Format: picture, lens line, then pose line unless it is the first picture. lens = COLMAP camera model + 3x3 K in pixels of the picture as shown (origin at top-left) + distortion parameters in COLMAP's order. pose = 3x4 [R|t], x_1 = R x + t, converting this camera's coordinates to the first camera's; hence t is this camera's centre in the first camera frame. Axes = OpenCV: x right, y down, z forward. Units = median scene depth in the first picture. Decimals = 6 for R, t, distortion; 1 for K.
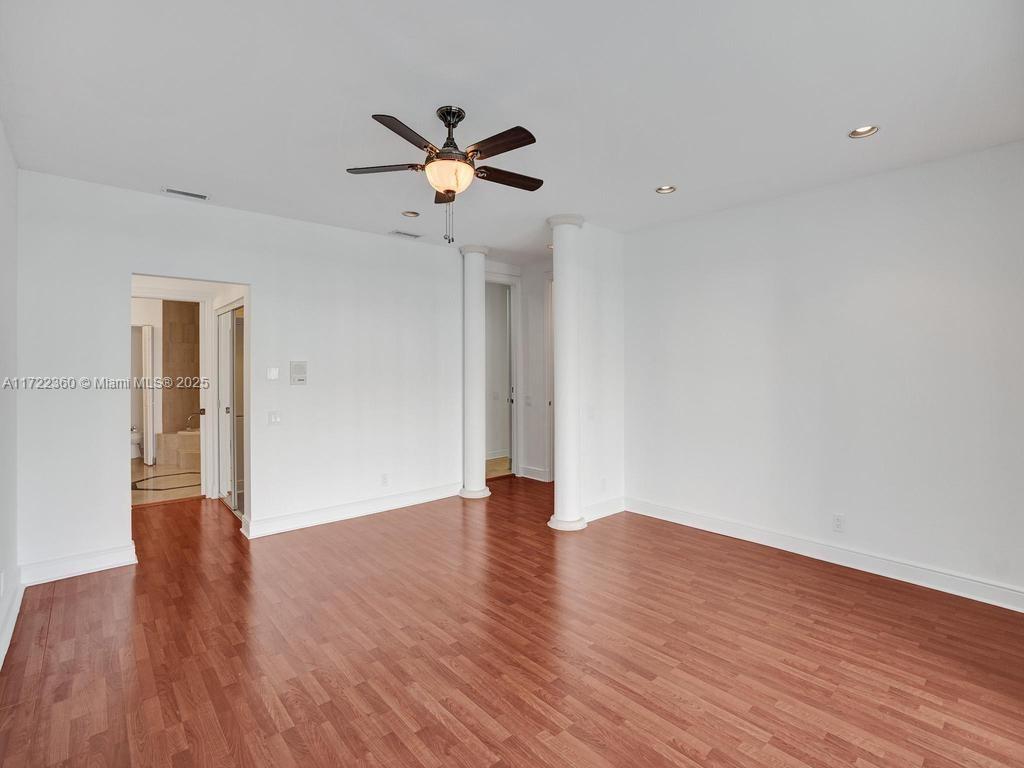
lens RADIAL K [[476.0, 0, 524.7], [0, 476.0, 385.3], [0, 0, 1]] dist [-0.067485, 0.025264]
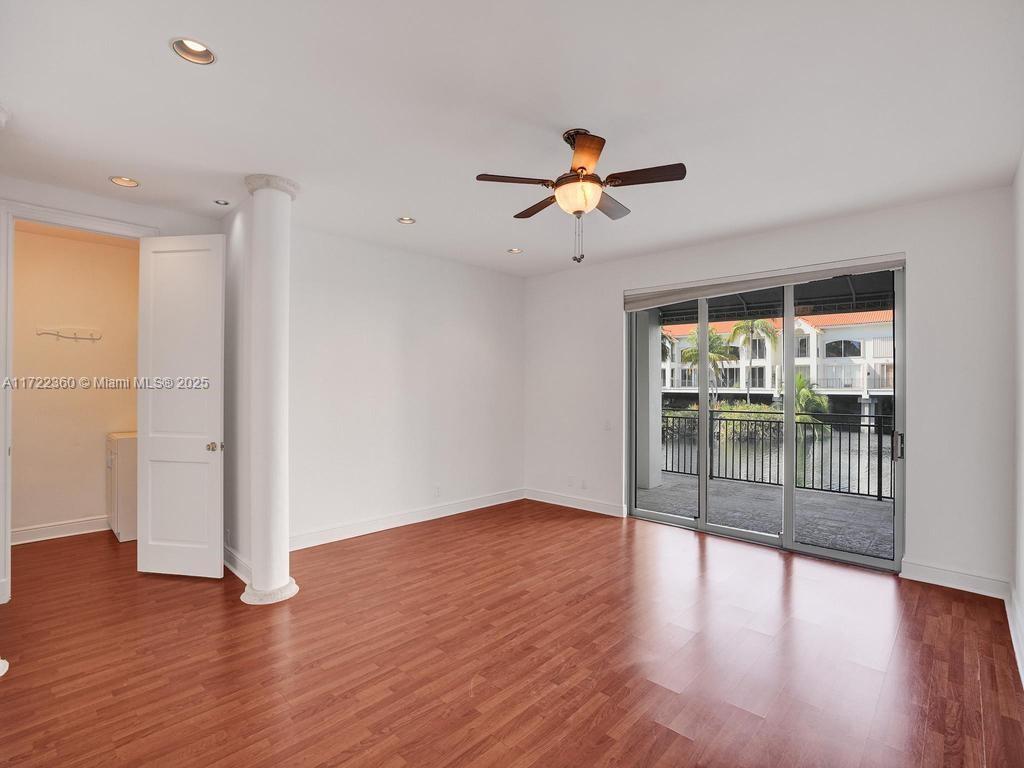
lens RADIAL K [[476.0, 0, 524.7], [0, 476.0, 385.3], [0, 0, 1]] dist [-0.067485, 0.025264]
pose [[-0.064889, 0.003464, 0.997886, -0.998879], [0.029879, 0.999552, -0.001526, -0.022033], [-0.997445, 0.029717, -0.064963, 0.990054]]
